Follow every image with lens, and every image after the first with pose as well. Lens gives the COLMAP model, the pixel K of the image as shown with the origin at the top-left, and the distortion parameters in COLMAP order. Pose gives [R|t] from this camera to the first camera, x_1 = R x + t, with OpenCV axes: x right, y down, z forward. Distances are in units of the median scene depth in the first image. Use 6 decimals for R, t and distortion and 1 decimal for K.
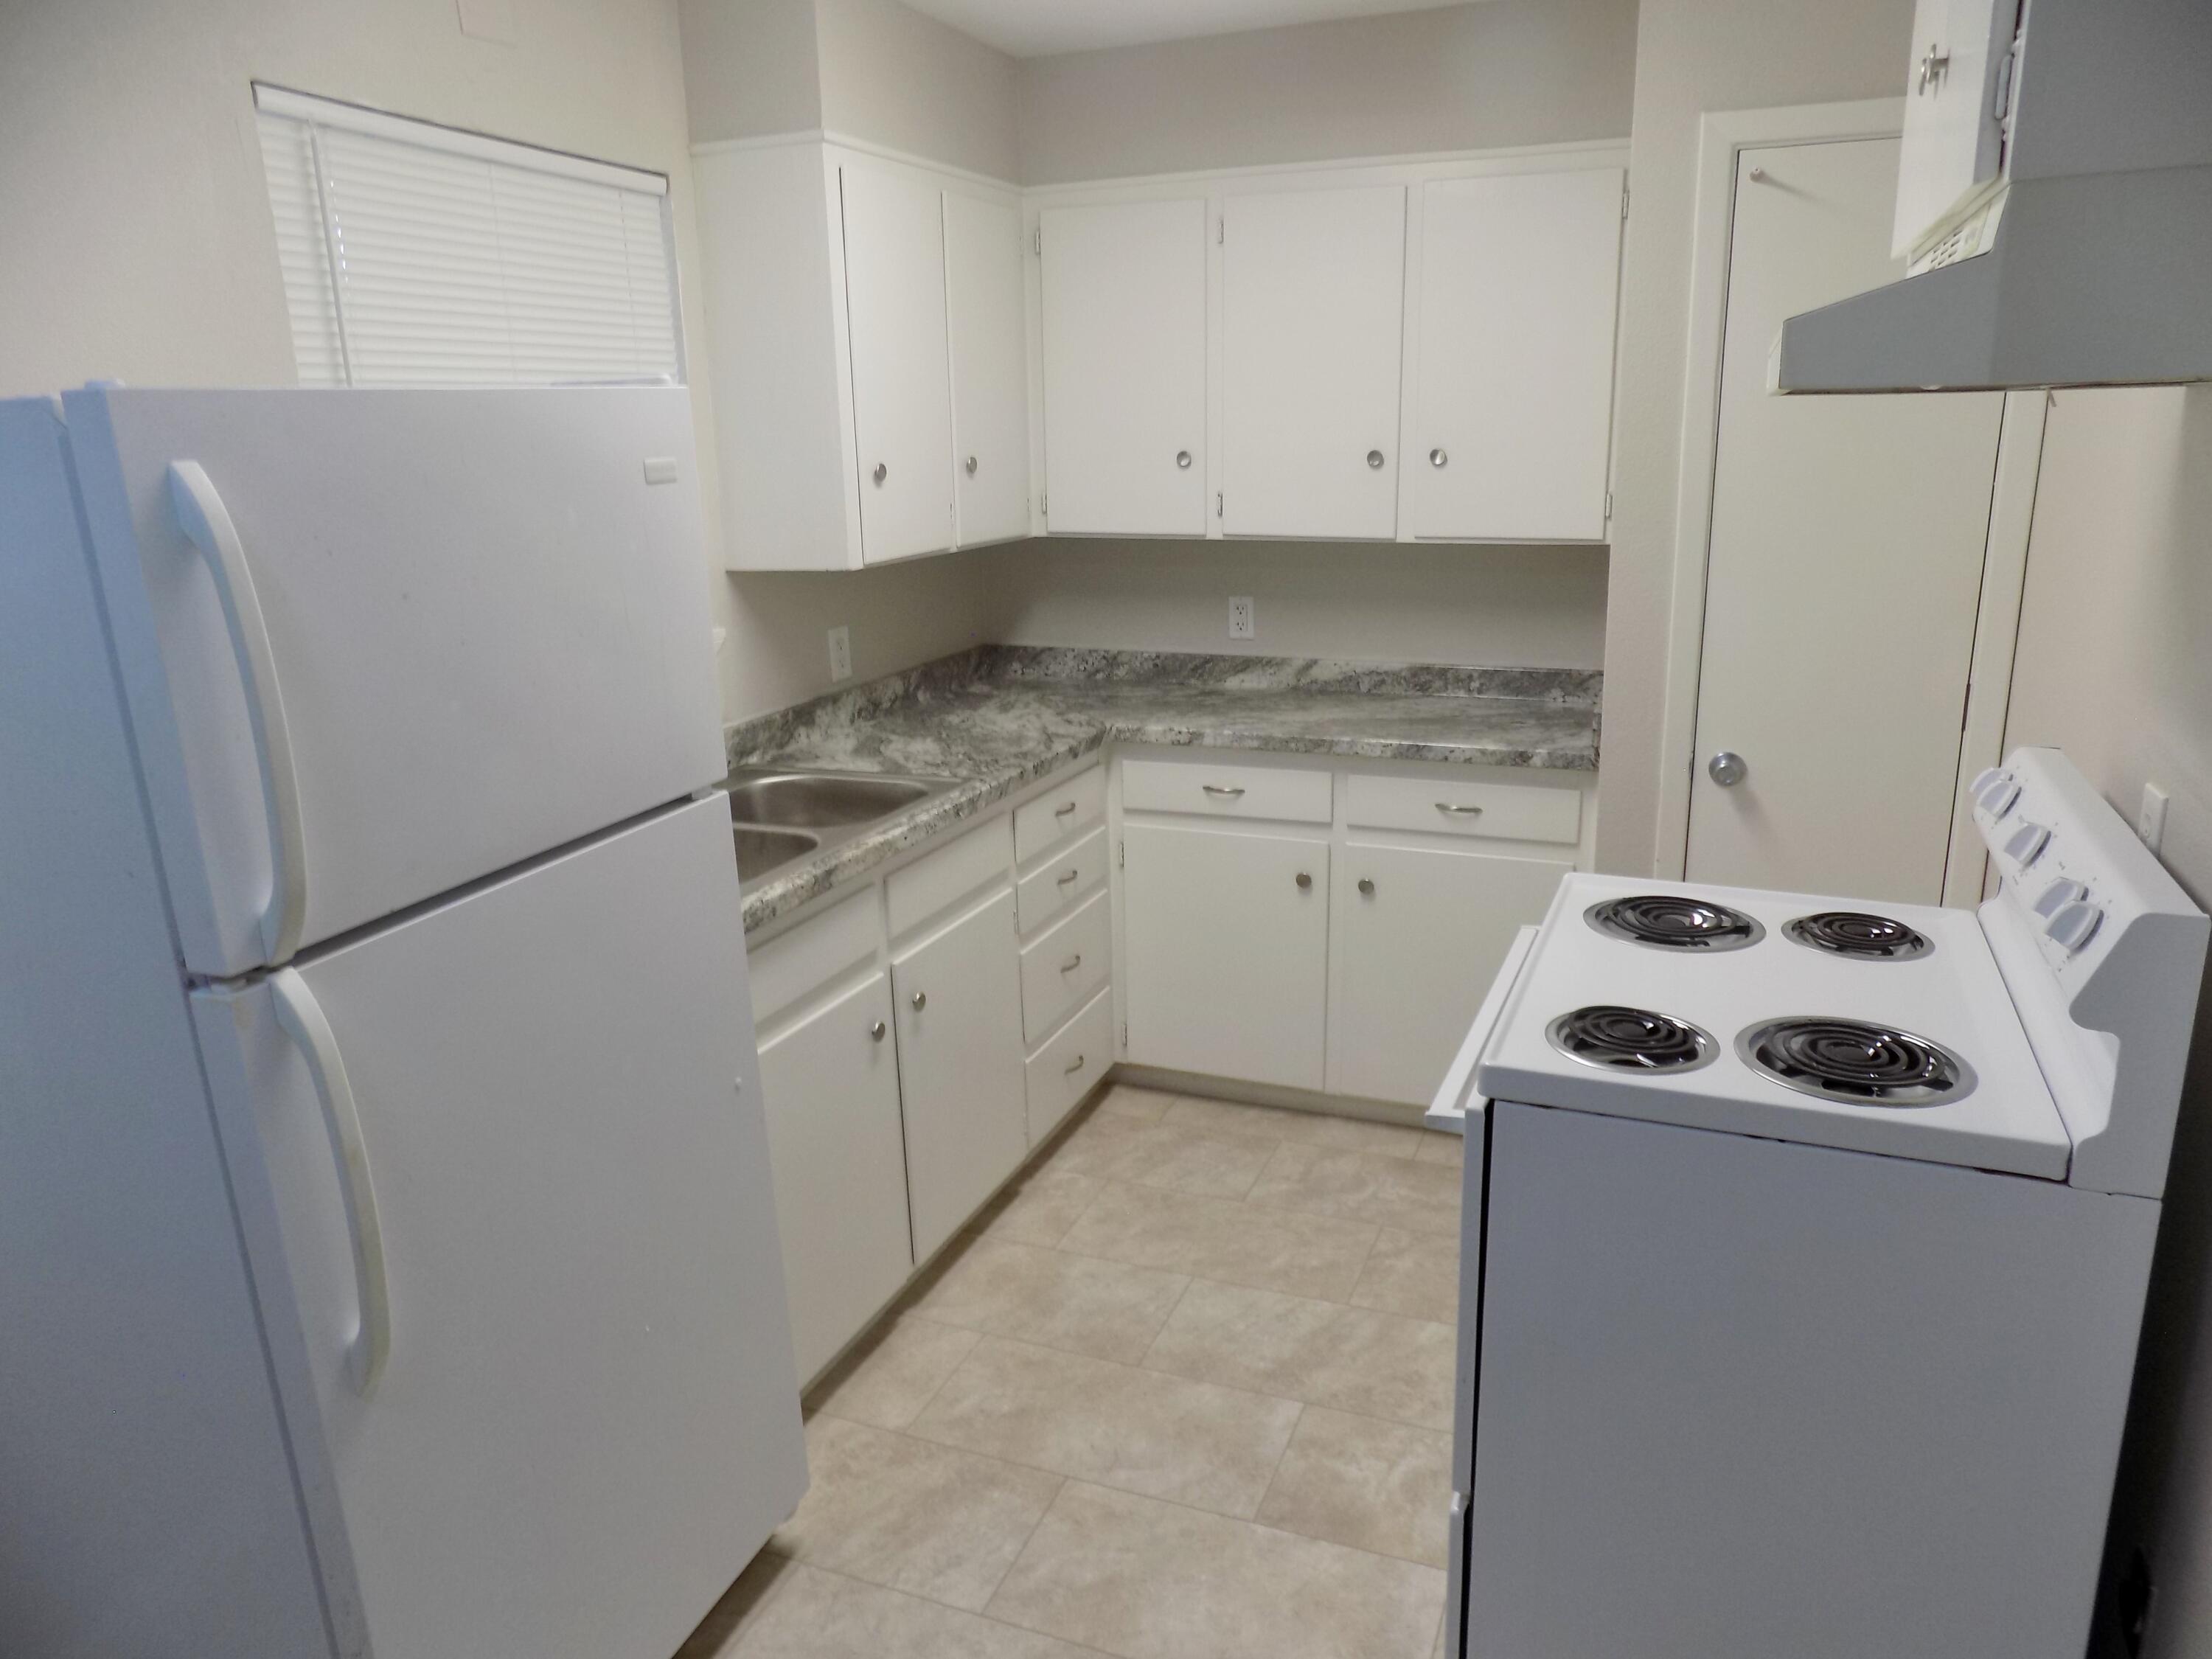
lens RADIAL K [[1489.5, 0, 1108.1], [0, 1489.5, 810.9], [0, 0, 1]] dist [-0.080323, 0.079599]
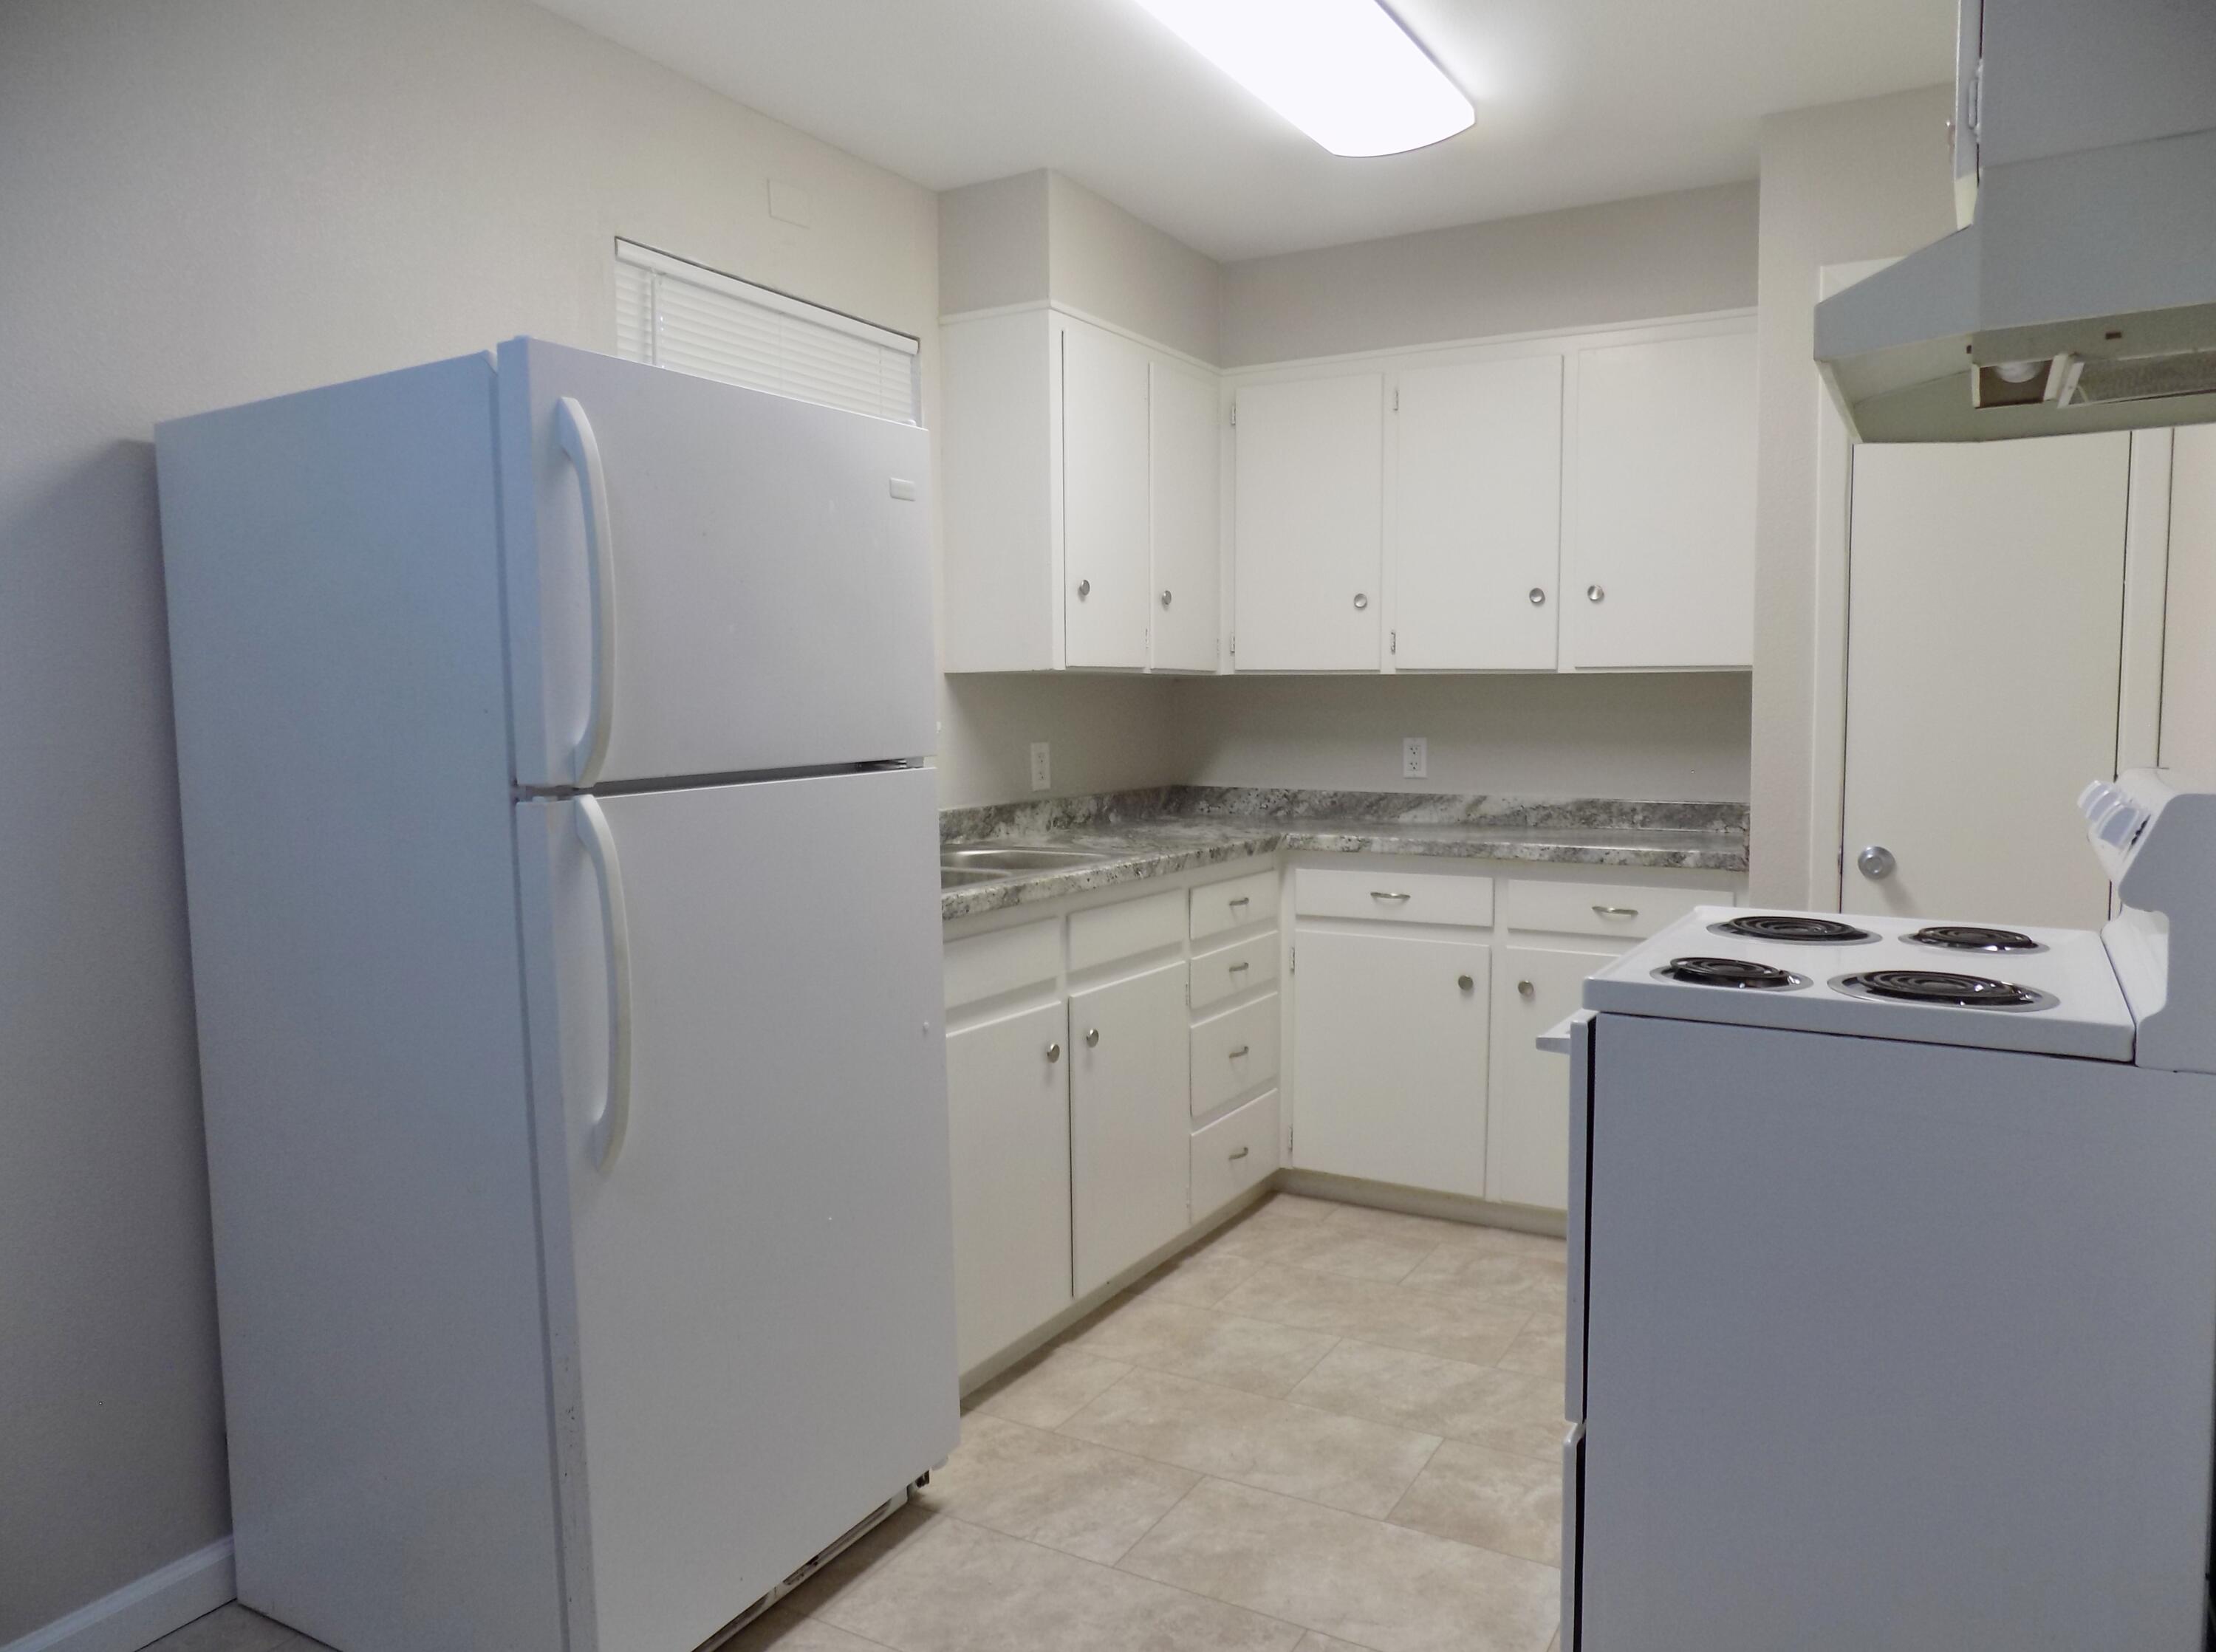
lens RADIAL K [[1503.0, 0, 1111.8], [0, 1503.0, 805.2], [0, 0, 1]] dist [-0.081744, 0.081937]
pose [[0.990381, 0.027868, -0.135533, 0.025472], [-0.052490, 0.981961, -0.181651, 0.132960], [0.128026, 0.187018, 0.973978, -0.079832]]
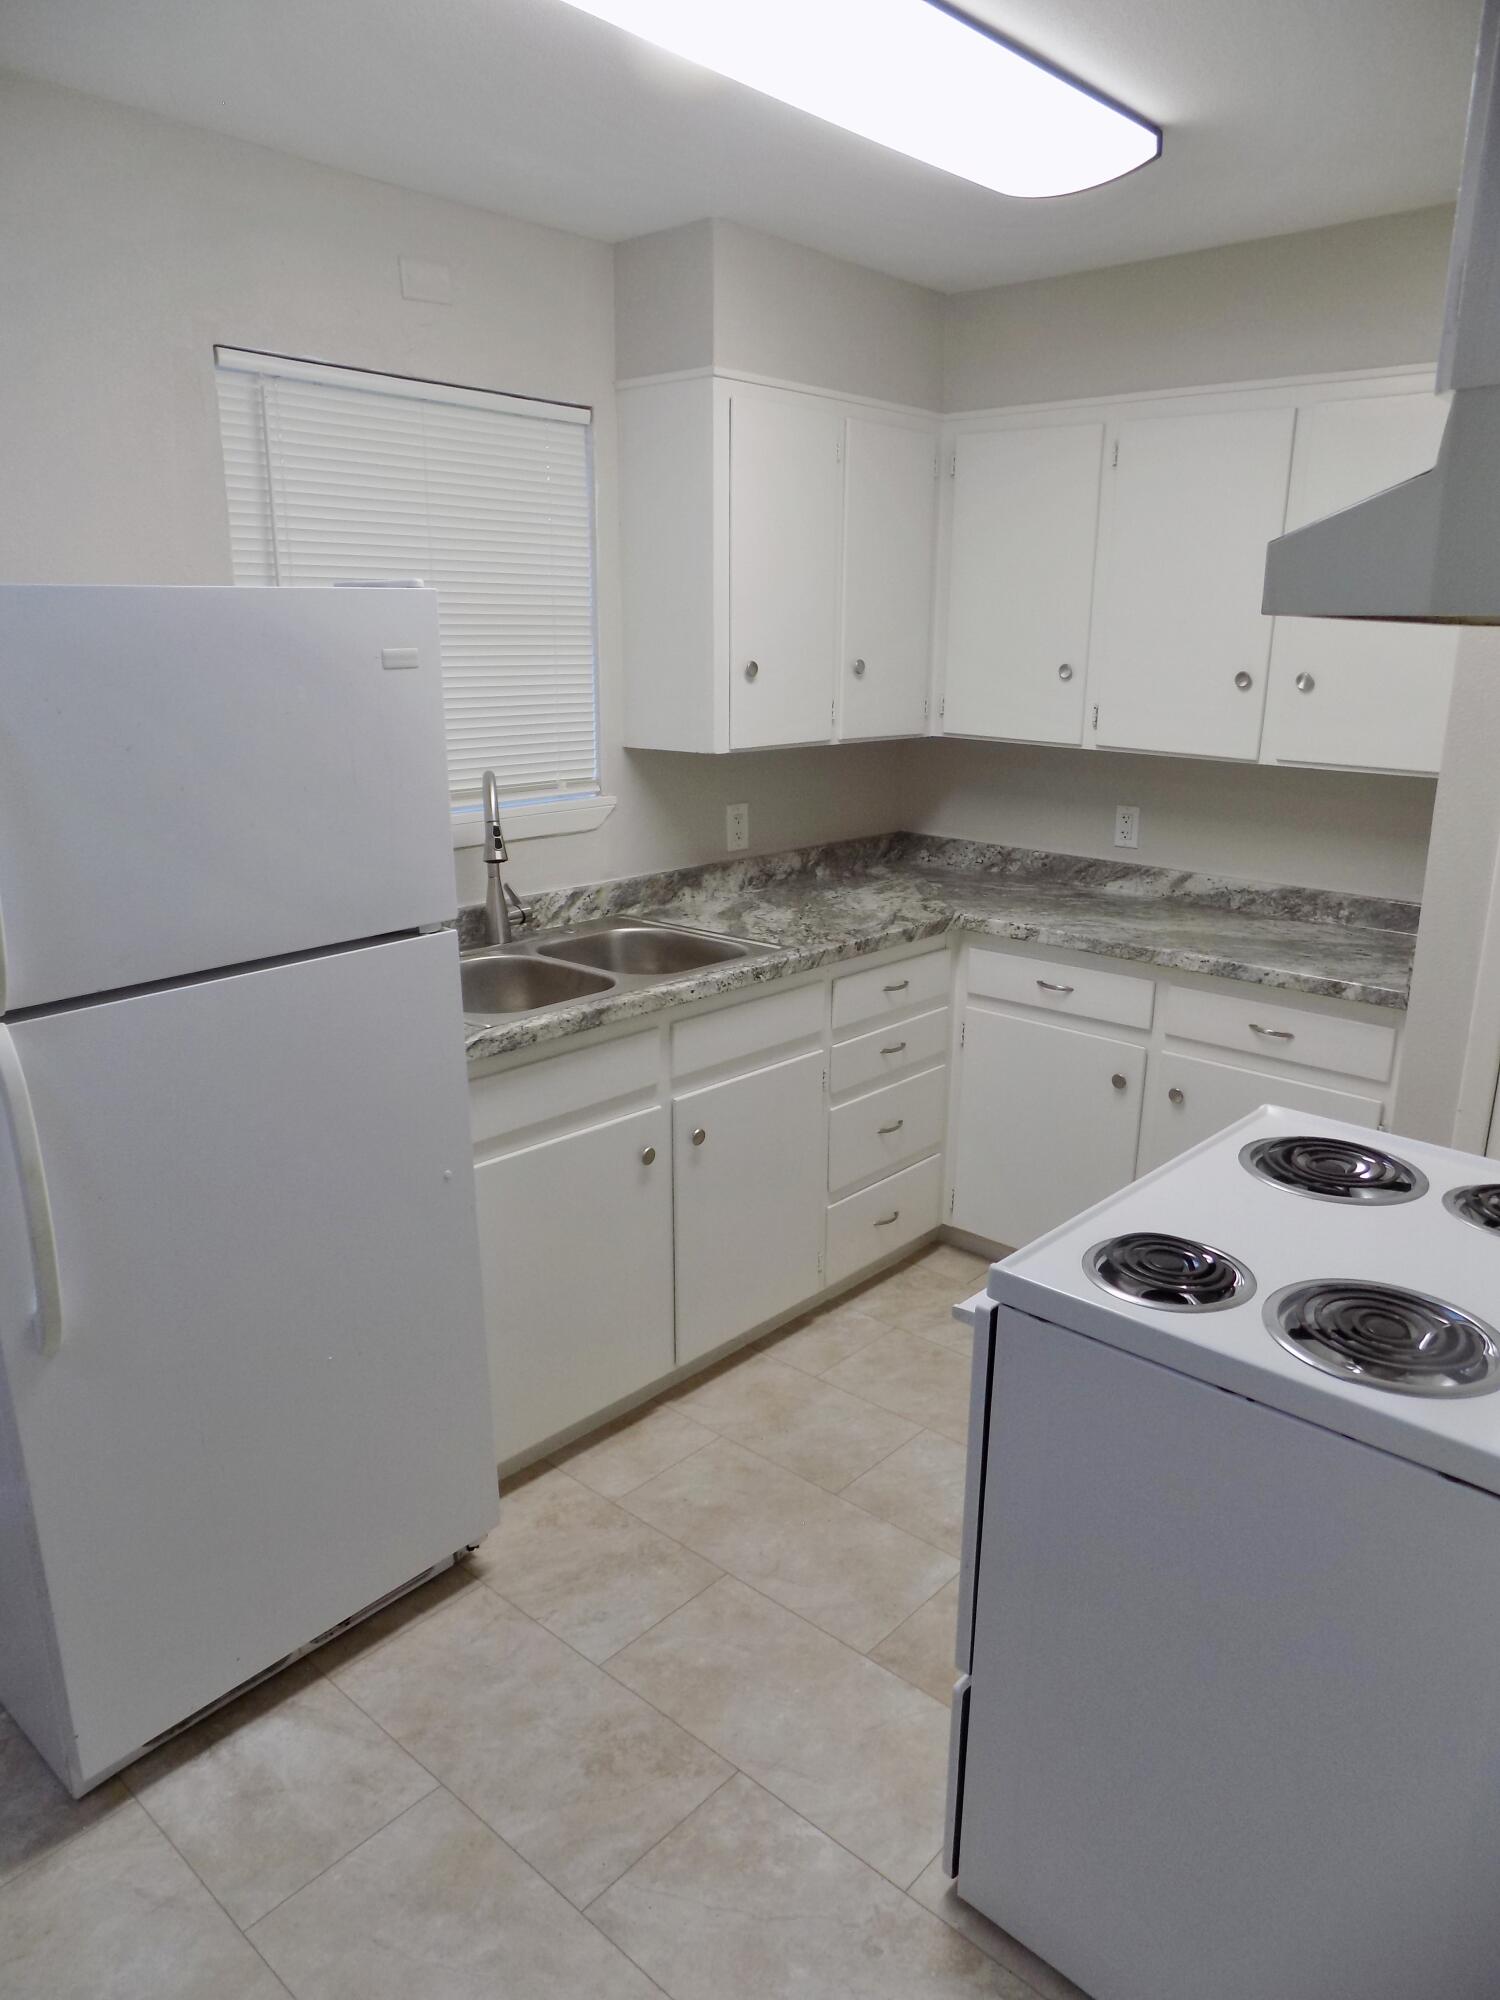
lens RADIAL K [[1348.5, 0, 750.6], [0, 1348.5, 998.0], [0, 0, 1]] dist [-0.085058, 0.083377]
pose [[0.940838, 0.121386, -0.316370, 0.185602], [-0.116875, 0.992589, 0.033273, -0.013054], [0.318065, 0.005671, 0.948052, 0.030362]]
